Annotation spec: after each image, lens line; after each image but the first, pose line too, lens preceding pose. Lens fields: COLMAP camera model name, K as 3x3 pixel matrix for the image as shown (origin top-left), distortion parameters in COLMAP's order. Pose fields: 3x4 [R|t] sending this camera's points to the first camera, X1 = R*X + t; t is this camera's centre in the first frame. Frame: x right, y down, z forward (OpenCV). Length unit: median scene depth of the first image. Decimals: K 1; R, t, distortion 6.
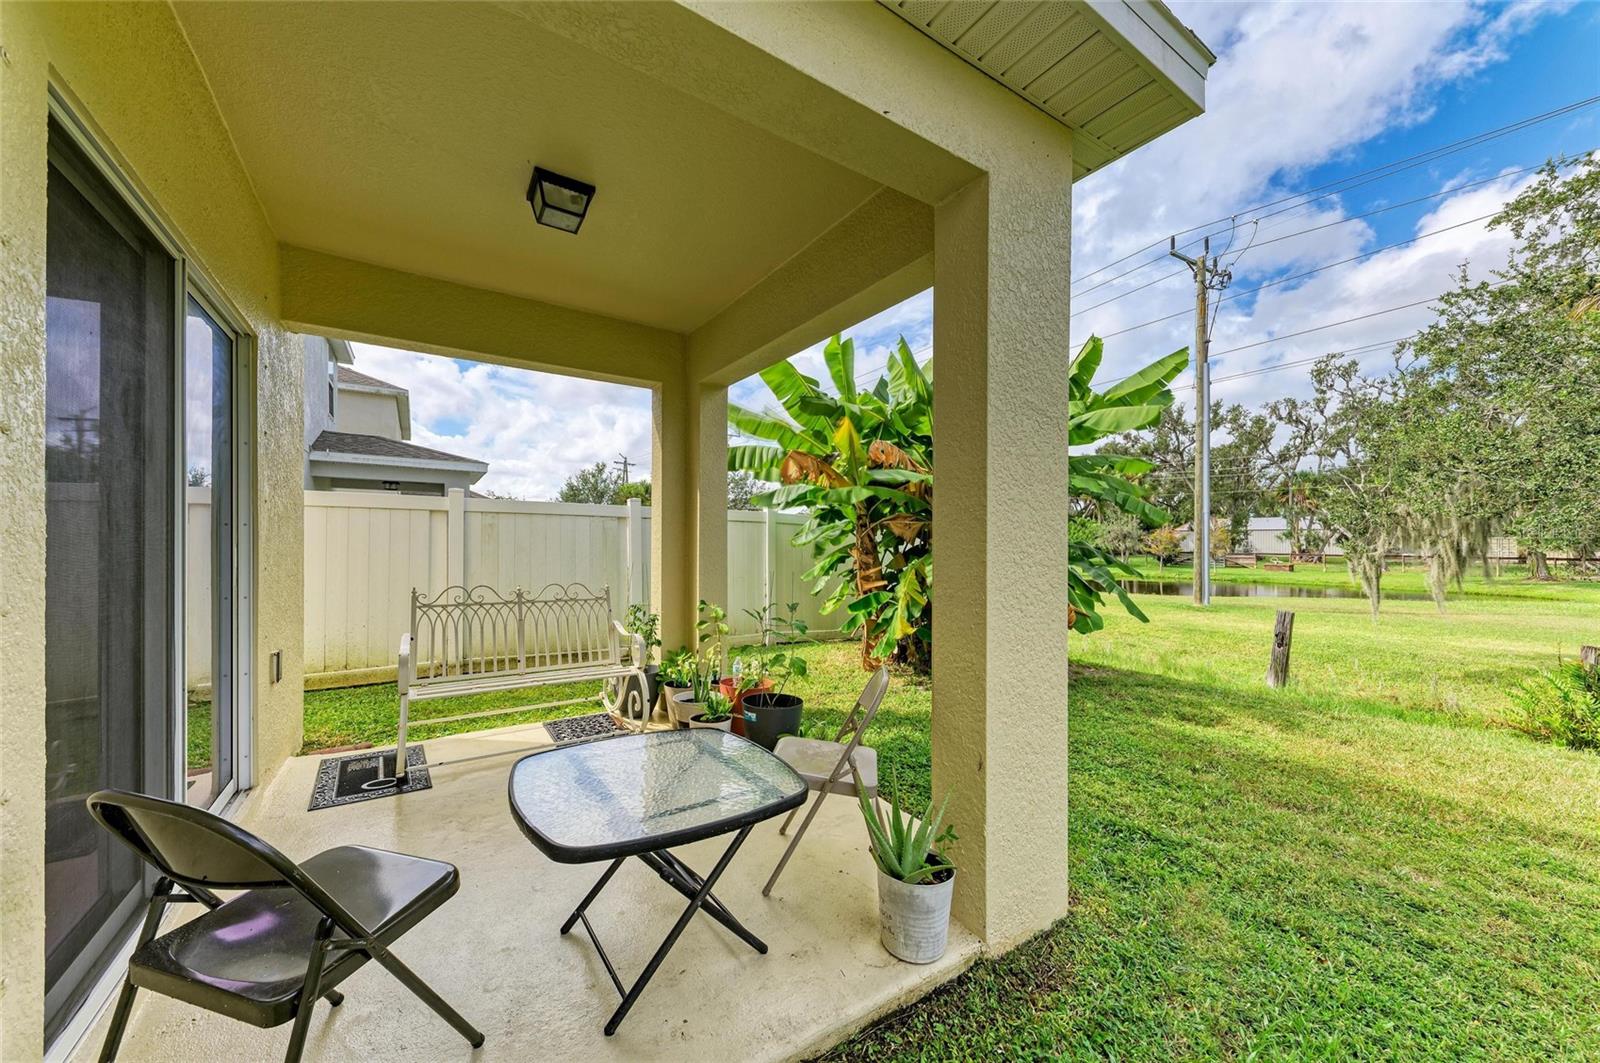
lens RADIAL K [[571.0, 0, 805.7], [0, 571.0, 533.1], [0, 0, 1]] dist [0.013351, 0.000061]
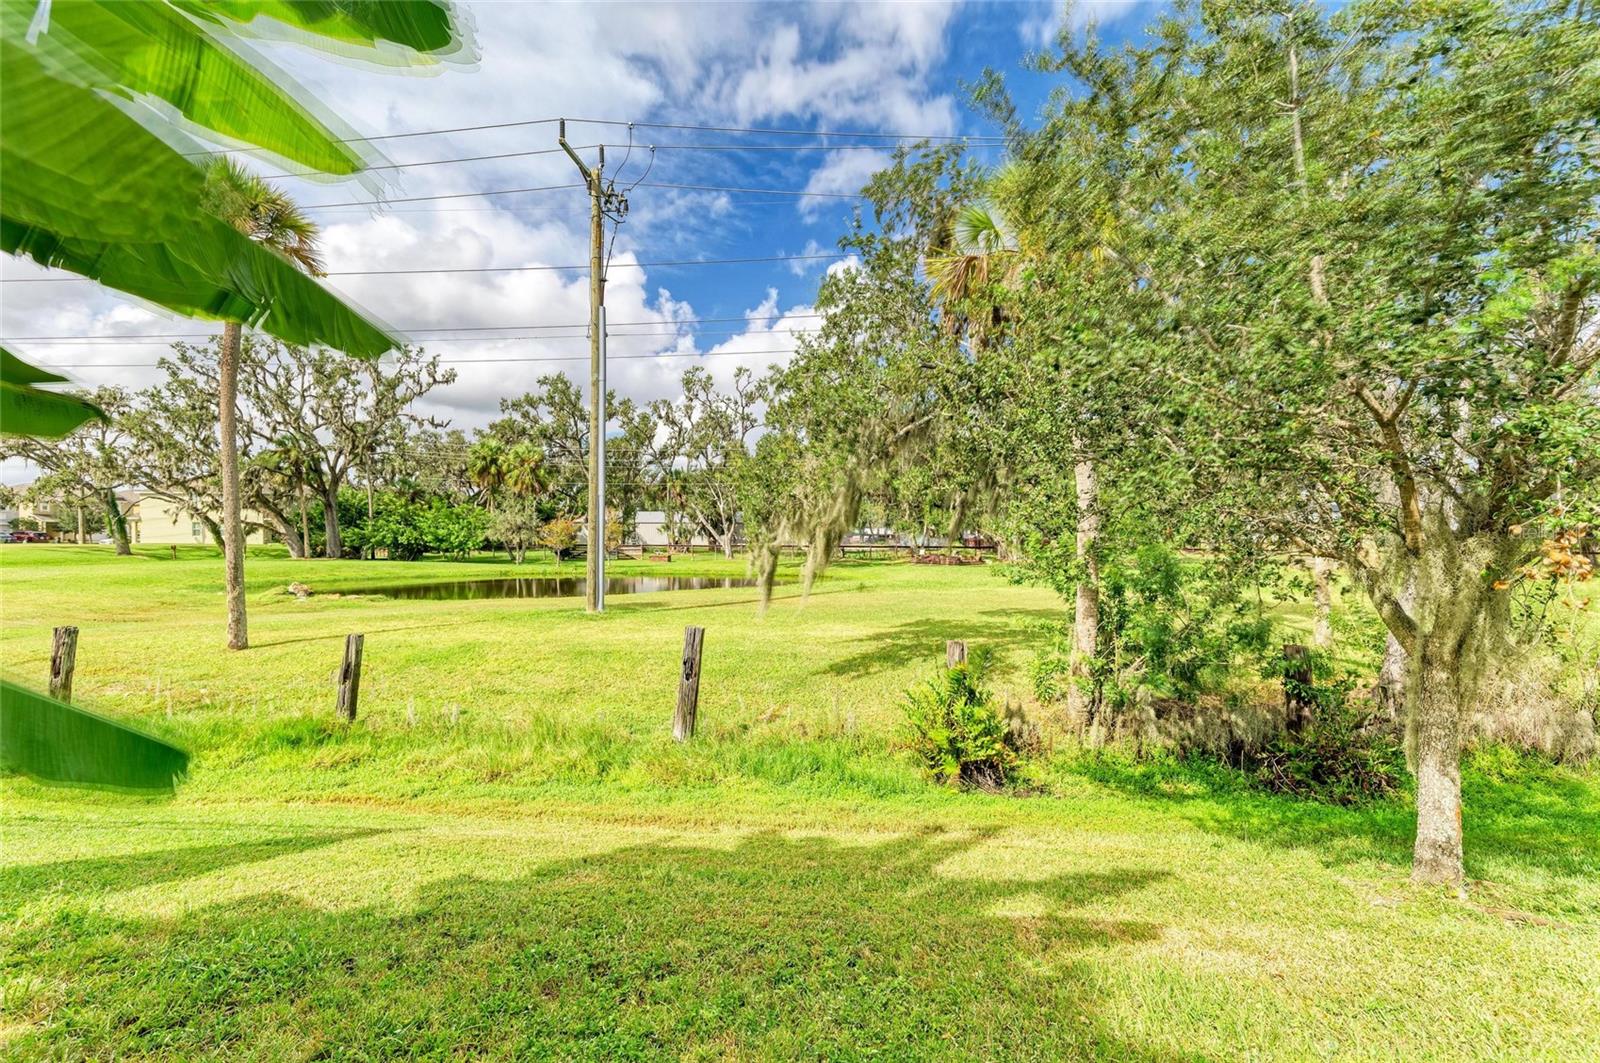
lens RADIAL K [[625.9, 0, 800.5], [0, 625.9, 543.0], [0, 0, 1]] dist [0.012552, -0.002348]
pose [[0.608506, -0.009297, 0.793495, 0.068823], [-0.013749, 0.999658, 0.022257, 0.002881], [-0.793430, -0.024453, 0.608170, 0.098631]]
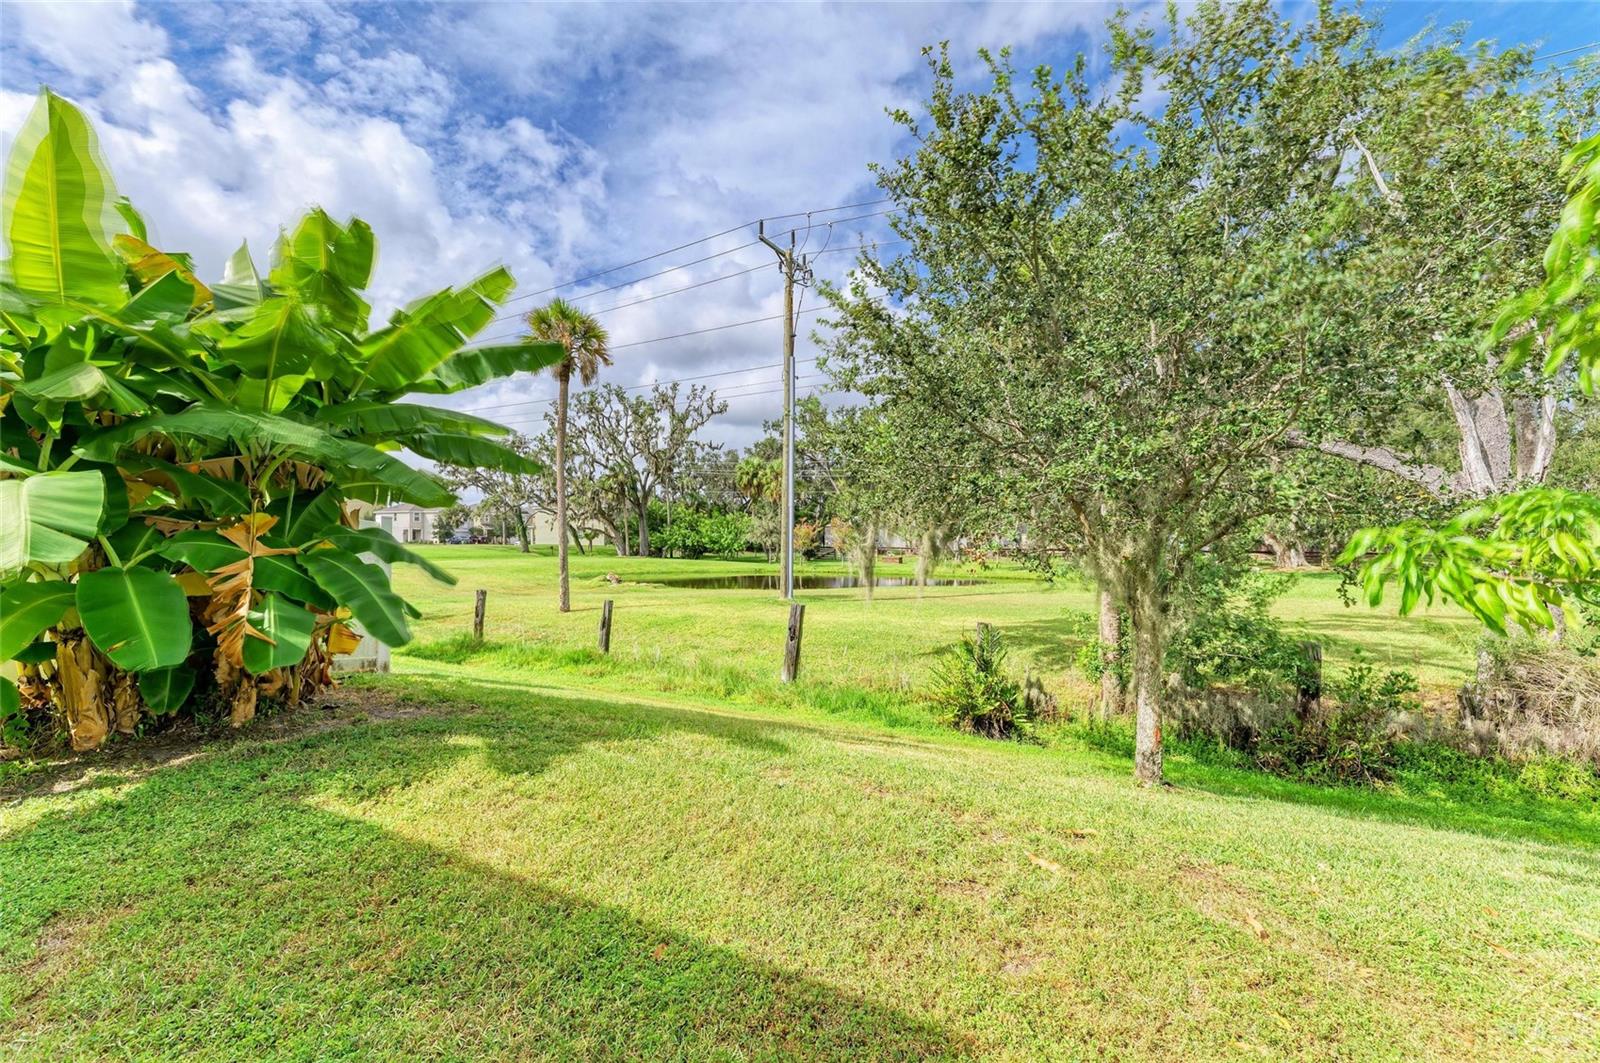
lens RADIAL K [[625.9, 0, 806.1], [0, 625.9, 543.1], [0, 0, 1]] dist [0.012552, -0.002348]
pose [[0.872080, -0.004534, 0.489343, 0.072270], [-0.007283, 0.999726, 0.022242, 0.001378], [-0.489310, -0.022961, 0.871808, 0.011555]]
